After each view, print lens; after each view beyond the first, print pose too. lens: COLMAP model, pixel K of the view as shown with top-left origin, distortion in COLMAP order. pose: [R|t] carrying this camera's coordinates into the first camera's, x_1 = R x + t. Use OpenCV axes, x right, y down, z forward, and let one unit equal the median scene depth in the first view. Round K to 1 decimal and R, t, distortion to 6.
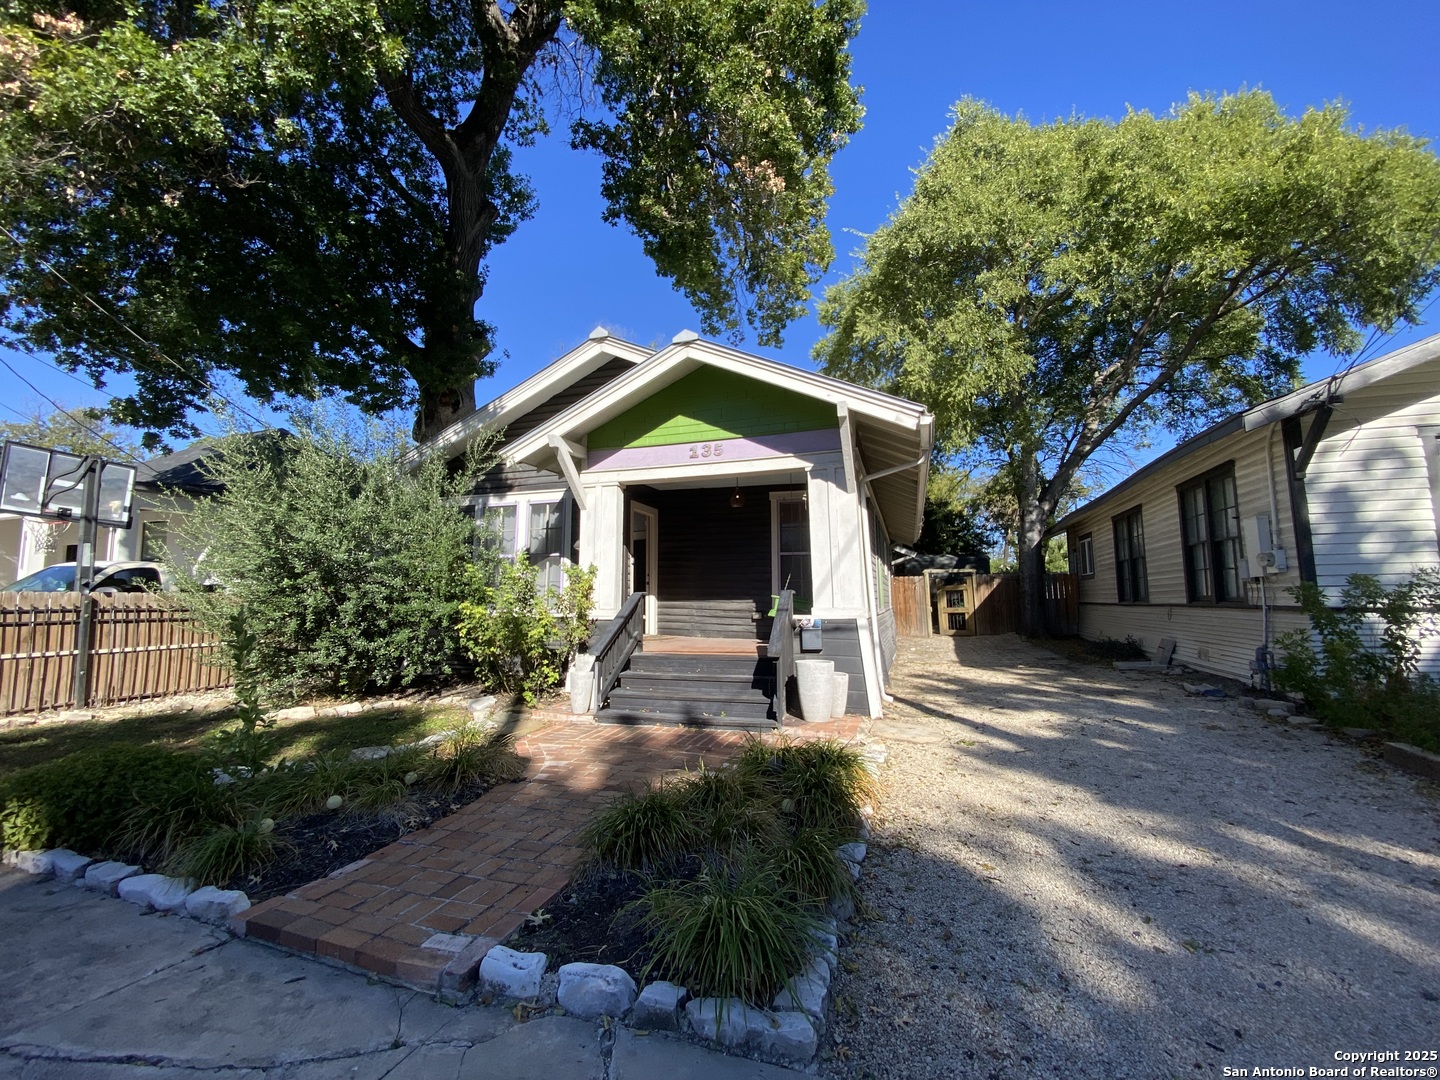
lens RADIAL K [[578.2, 0, 720.9], [0, 578.2, 537.0], [0, 0, 1]] dist [-0.002463, -0.002816]
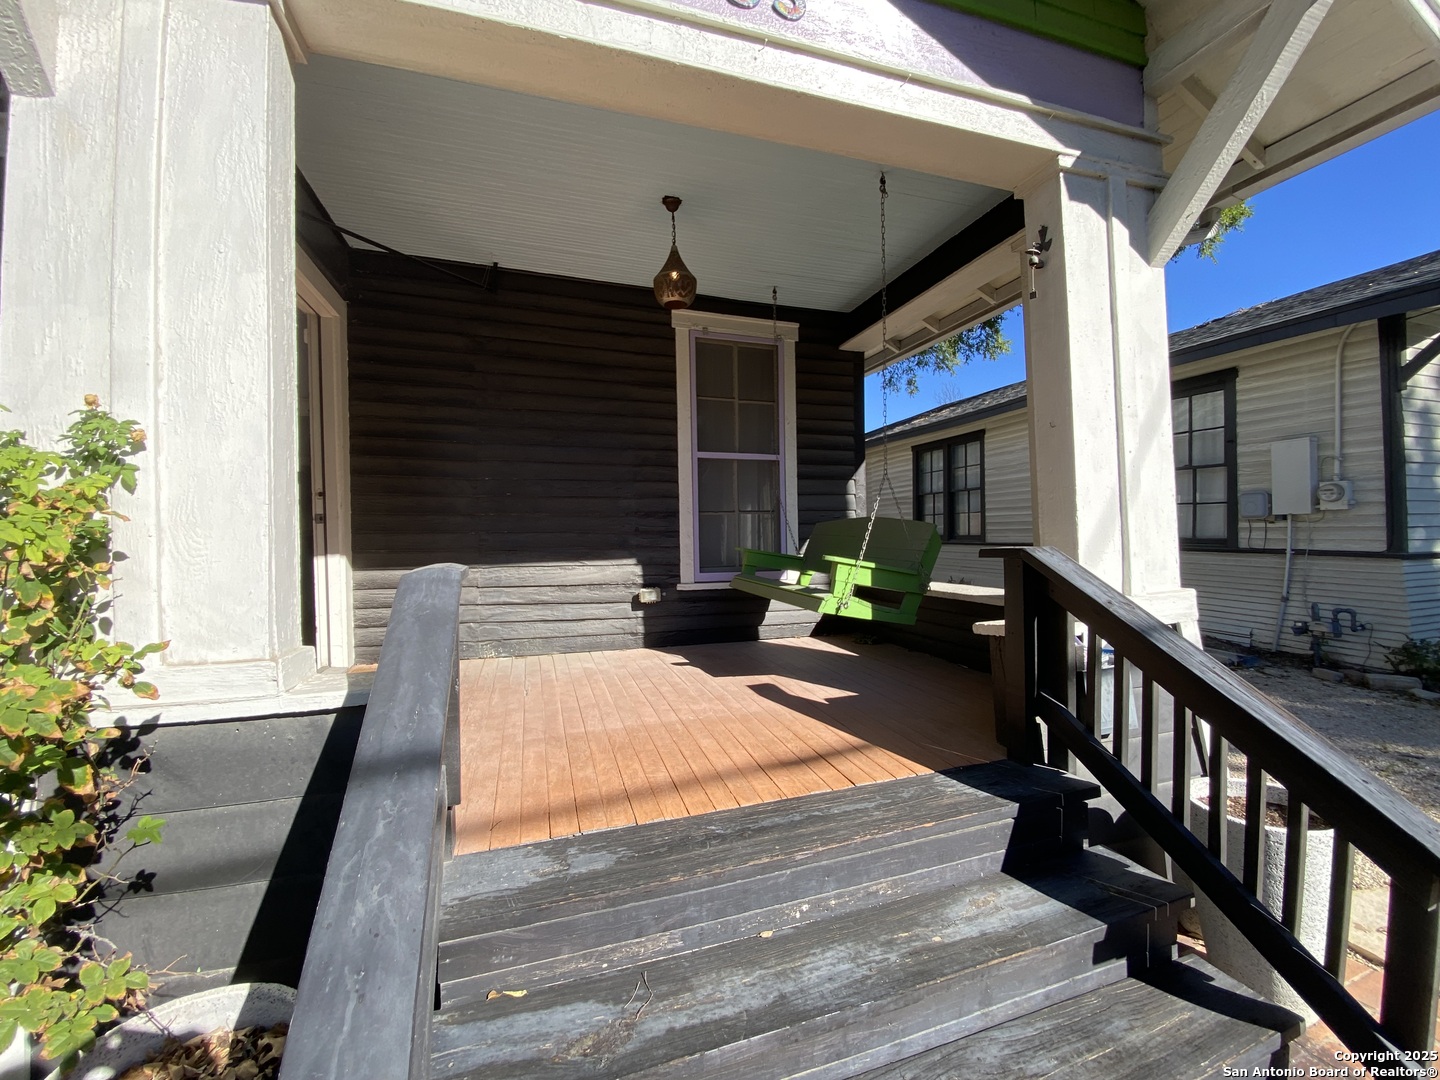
lens RADIAL K [[578.2, 0, 715.8], [0, 578.2, 538.3], [0, 0, 1]] dist [-0.002463, -0.002816]
pose [[0.808222, -0.017146, 0.588628, -0.147514], [-0.051717, 0.993647, 0.099955, 0.049403], [-0.586603, -0.111228, 0.802201, 0.636064]]
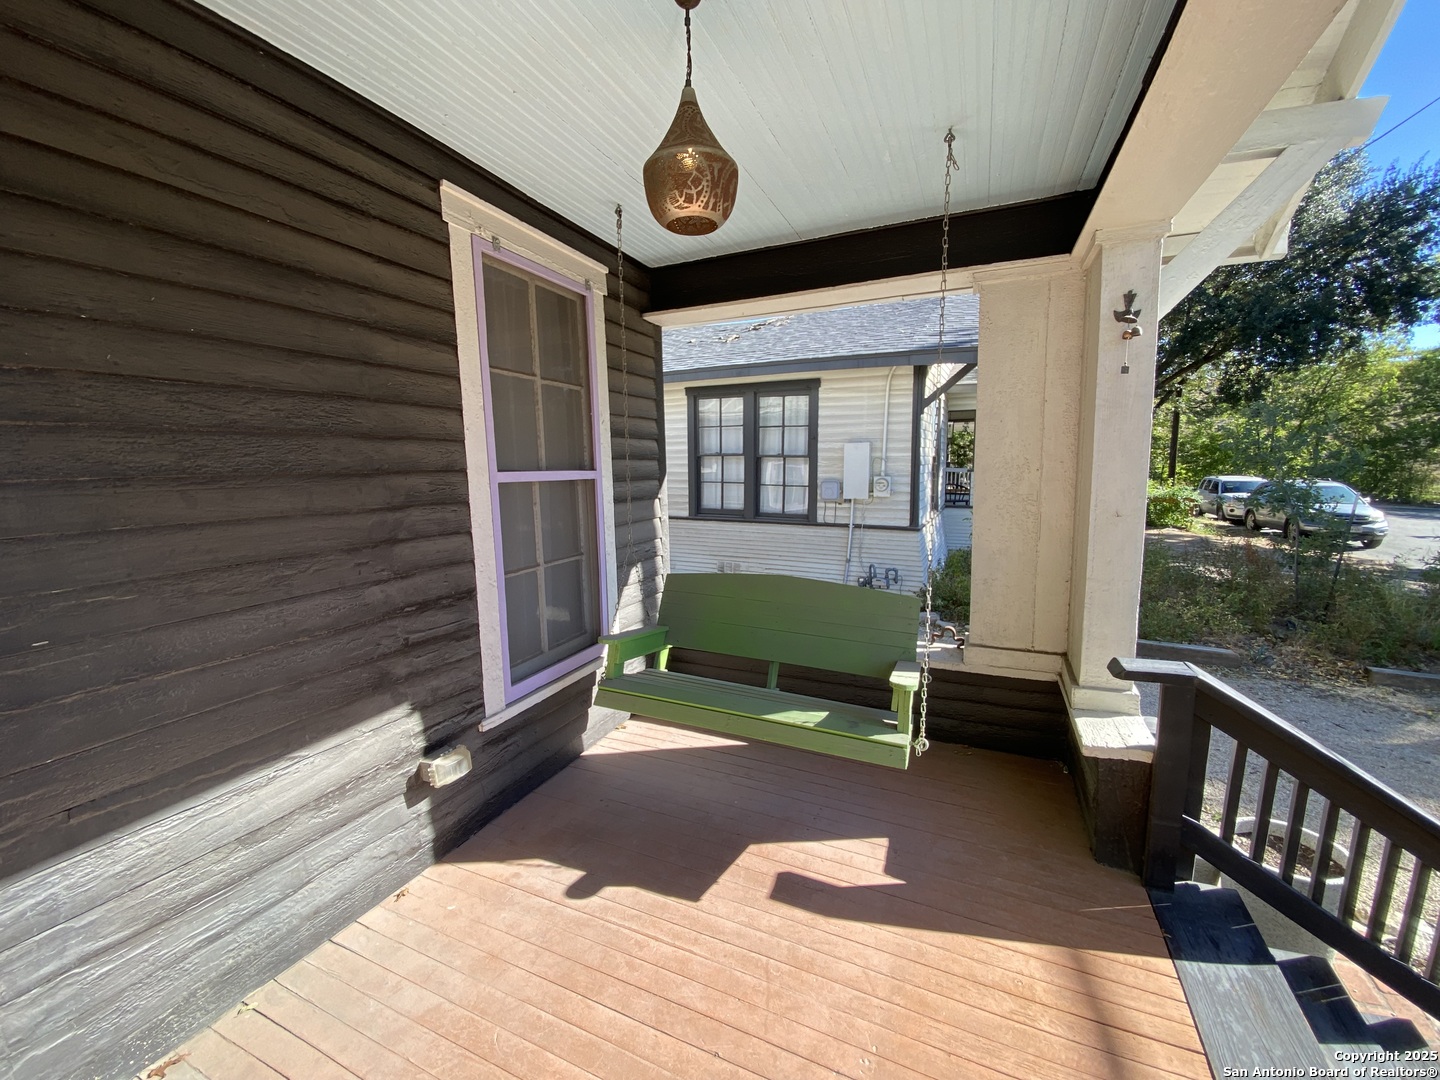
lens RADIAL K [[578.2, 0, 713.1], [0, 578.2, 532.7], [0, 0, 1]] dist [-0.002463, -0.002816]
pose [[0.102748, -0.119952, 0.987448, -0.128391], [-0.093263, 0.987168, 0.129623, 0.013598], [-0.990326, -0.105411, 0.090243, 0.893770]]
